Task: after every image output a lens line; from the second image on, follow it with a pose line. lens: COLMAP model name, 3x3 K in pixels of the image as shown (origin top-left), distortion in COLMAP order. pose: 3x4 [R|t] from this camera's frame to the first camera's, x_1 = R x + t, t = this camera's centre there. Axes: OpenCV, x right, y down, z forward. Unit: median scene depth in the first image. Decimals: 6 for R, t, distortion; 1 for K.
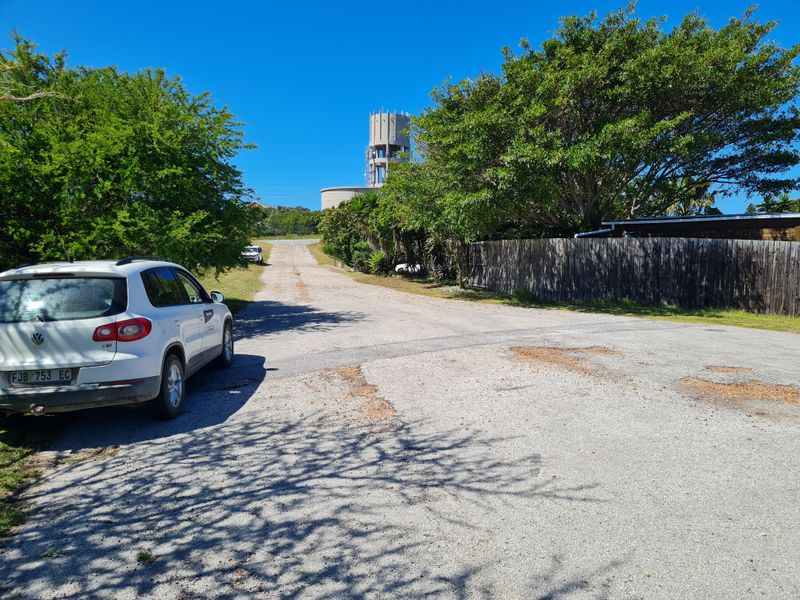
lens RADIAL K [[599.2, 0, 399.3], [0, 599.2, 302.4], [0, 0, 1]] dist [0.006102, 0.001176]
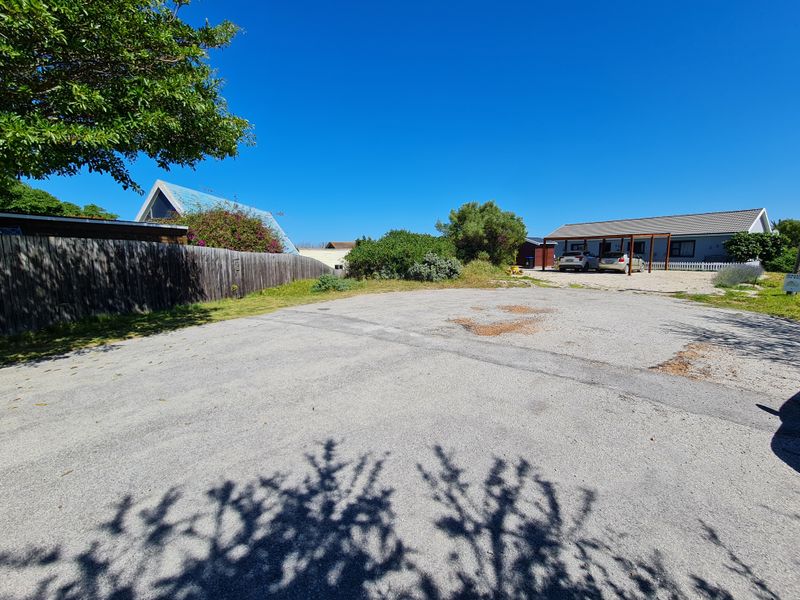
lens RADIAL K [[332.9, 0, 399.6], [0, 332.9, 302.5], [0, 0, 1]] dist [-0.000624, -0.000371]
pose [[-0.414696, -0.133126, 0.900169, -0.202788], [0.079839, 0.980102, 0.181728, -0.073838], [-0.906451, 0.147230, -0.395816, 0.837660]]
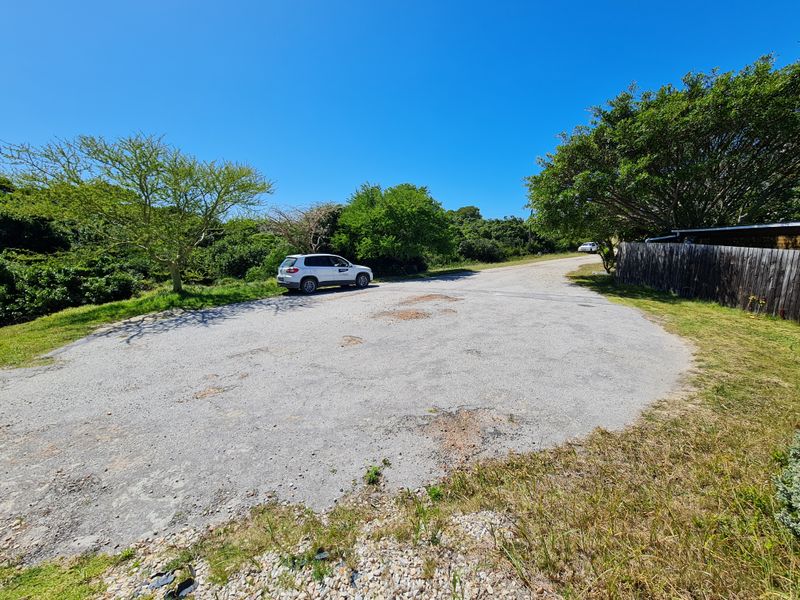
lens RADIAL K [[332.9, 0, 400.1], [0, 332.9, 295.5], [0, 0, 1]] dist [-0.000624, -0.000371]
pose [[0.598251, 0.126088, -0.791326, 0.676436], [-0.067263, 0.991959, 0.107205, -0.030342], [0.798480, -0.010909, 0.601922, 0.057515]]
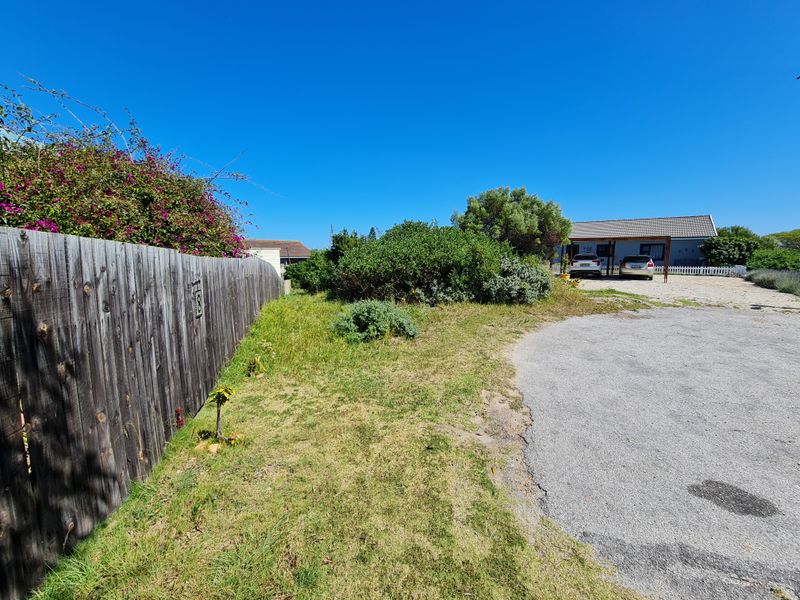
lens RADIAL K [[332.9, 0, 402.4], [0, 332.9, 299.4], [0, 0, 1]] dist [-0.000624, -0.000371]
pose [[-0.684522, -0.103807, 0.721564, 0.389891], [0.057768, 0.978972, 0.195642, -0.087944], [-0.726700, 0.175604, -0.664131, 0.914107]]
